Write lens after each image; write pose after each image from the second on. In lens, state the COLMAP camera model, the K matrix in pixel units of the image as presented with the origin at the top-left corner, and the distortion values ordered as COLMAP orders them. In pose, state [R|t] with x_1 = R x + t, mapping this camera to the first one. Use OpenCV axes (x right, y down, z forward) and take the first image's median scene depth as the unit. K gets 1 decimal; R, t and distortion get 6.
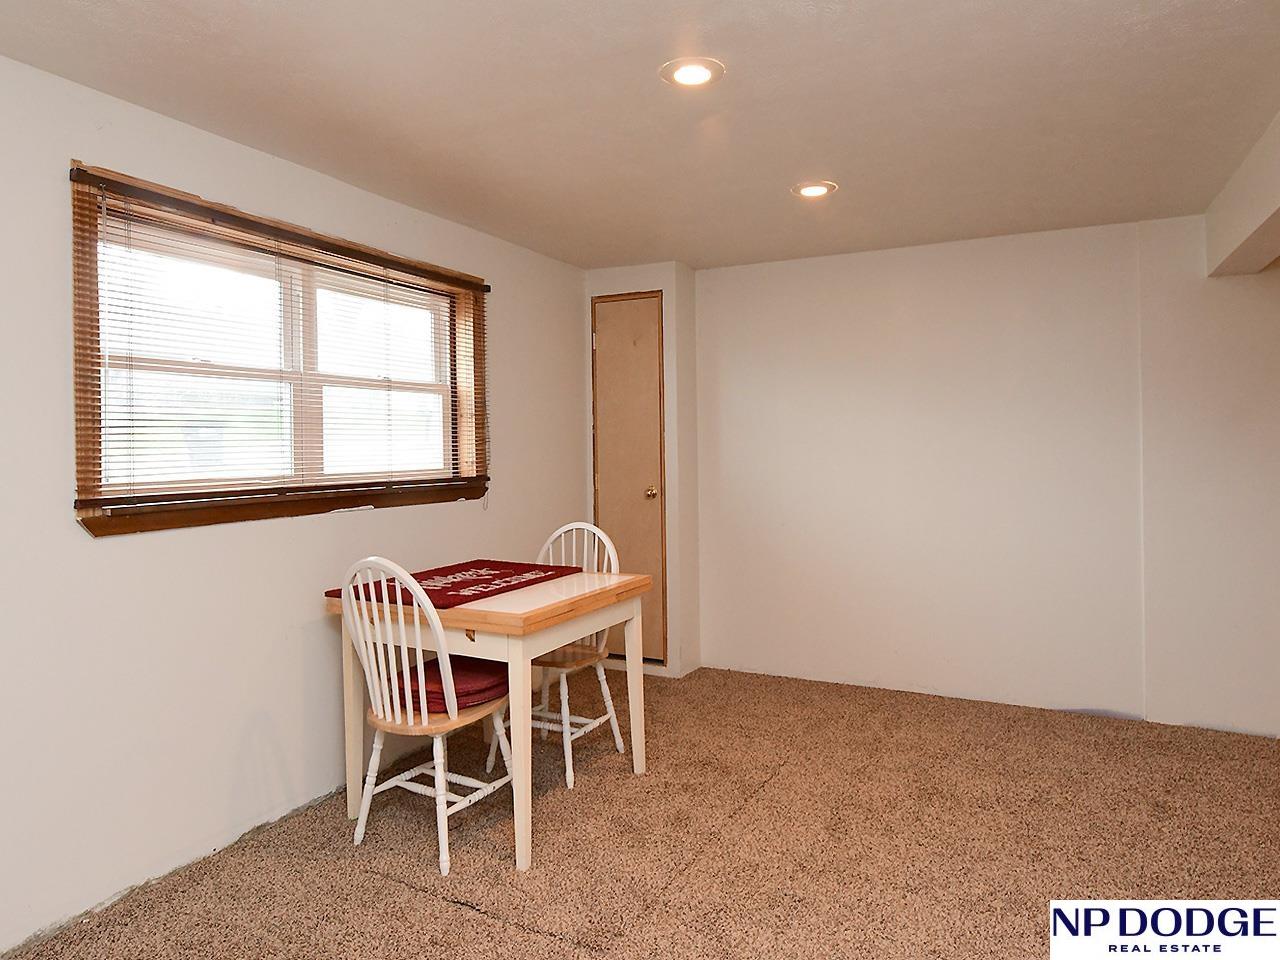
lens RADIAL K [[808.3, 0, 645.1], [0, 808.3, 481.7], [0, 0, 1]] dist [-0.008090, -0.002675]
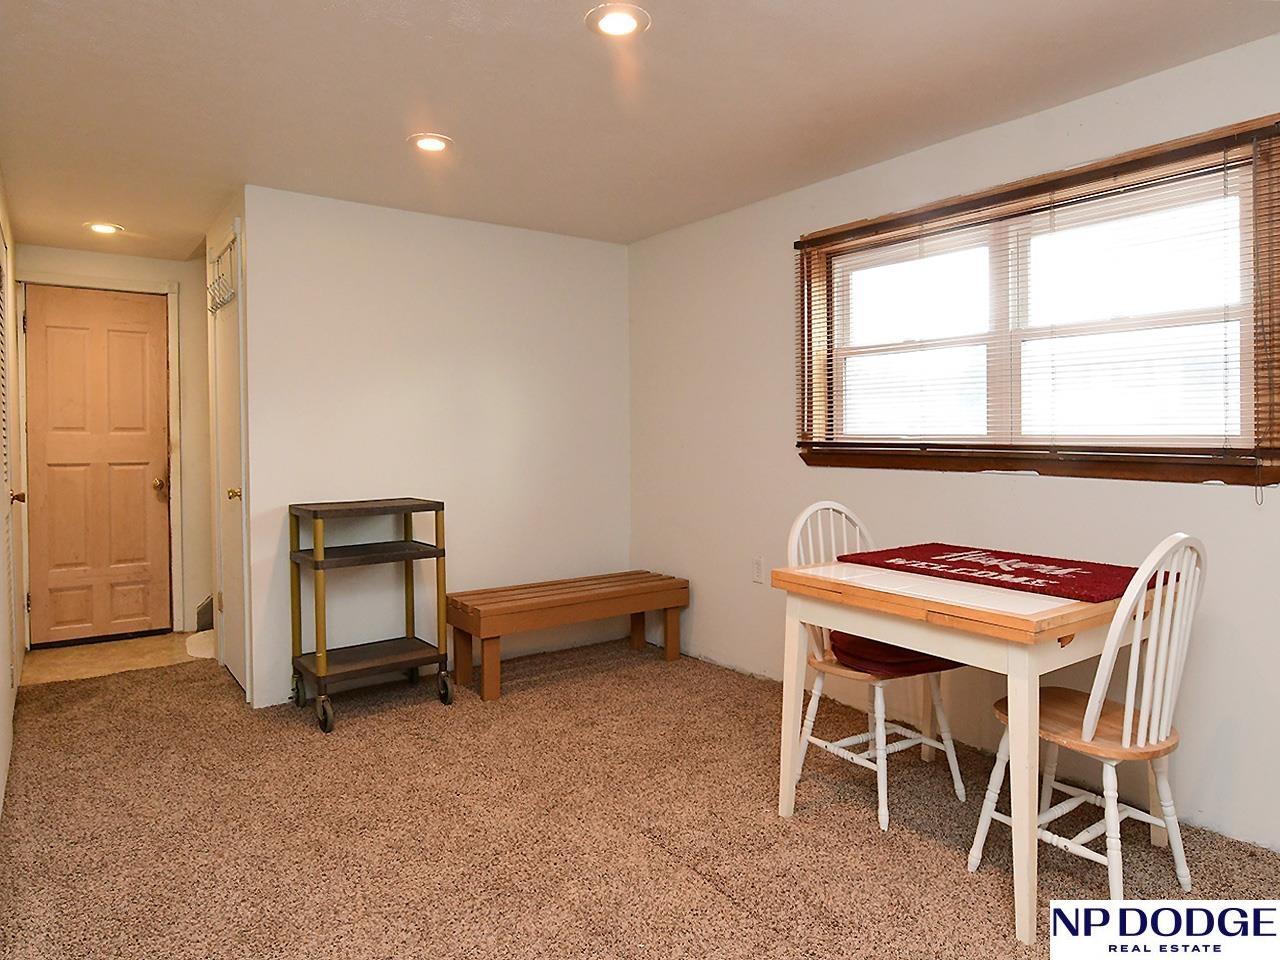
lens RADIAL K [[808.3, 0, 644.9], [0, 808.3, 476.4], [0, 0, 1]] dist [-0.008090, -0.002675]
pose [[-0.465054, 0.054762, -0.883587, 0.667744], [-0.037370, 0.995981, 0.081396, -0.021476], [0.884493, 0.070873, -0.461139, 1.078647]]
